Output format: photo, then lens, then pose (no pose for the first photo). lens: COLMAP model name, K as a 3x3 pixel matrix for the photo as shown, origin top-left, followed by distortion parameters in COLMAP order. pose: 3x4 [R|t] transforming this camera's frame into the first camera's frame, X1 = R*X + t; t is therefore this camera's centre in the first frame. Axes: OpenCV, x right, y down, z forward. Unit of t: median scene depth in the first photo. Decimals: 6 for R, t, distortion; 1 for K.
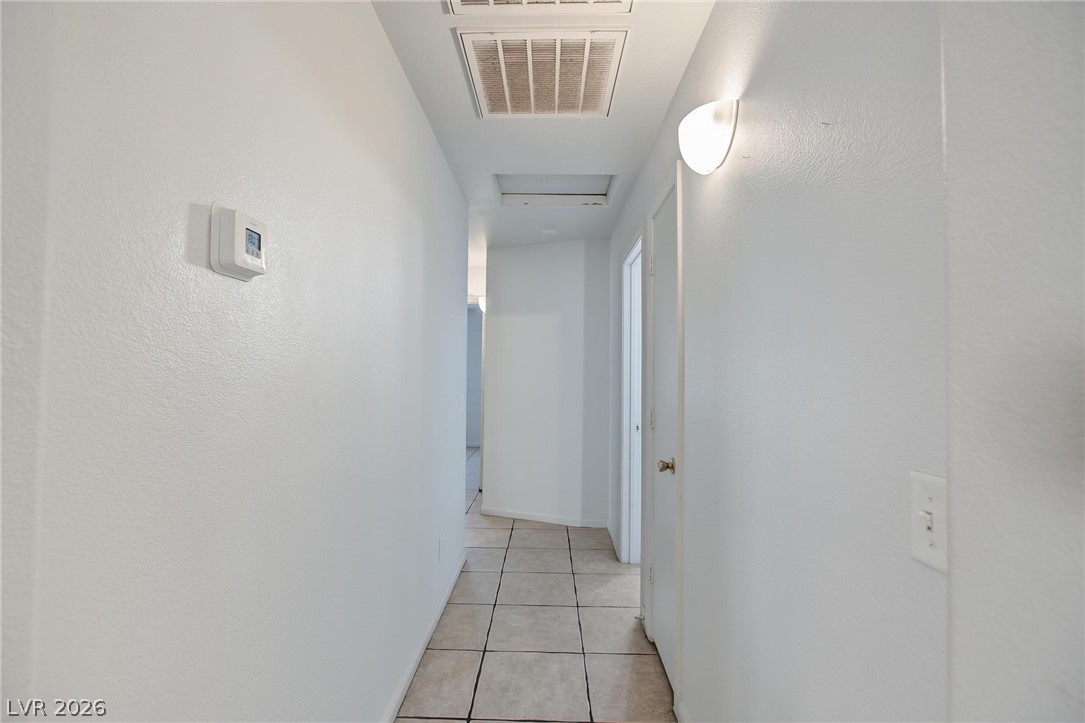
lens RADIAL K [[495.1, 0, 538.6], [0, 495.1, 361.1], [0, 0, 1]] dist [-0.011502, 0.001571]
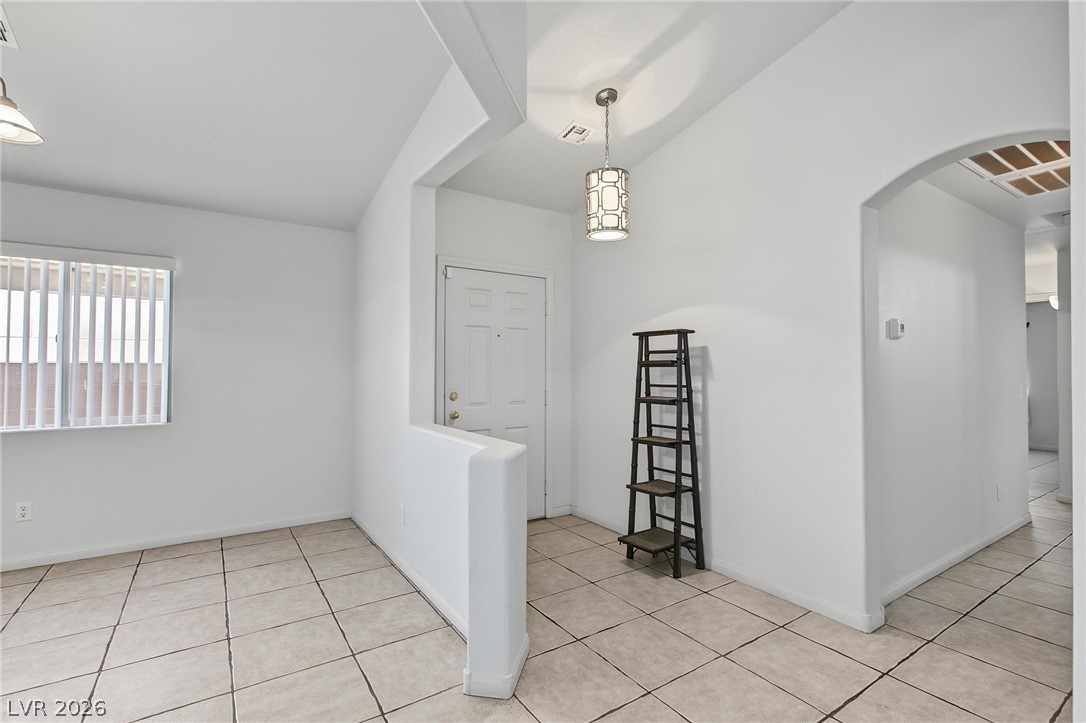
lens RADIAL K [[502.9, 0, 544.9], [0, 502.9, 359.1], [0, 0, 1]] dist [-0.000828, 0.000013]
pose [[0.575626, -0.017839, -0.817518, 0.321092], [0.025231, 0.999673, -0.004048, -0.039618], [0.817324, -0.018296, 0.575888, -1.200121]]
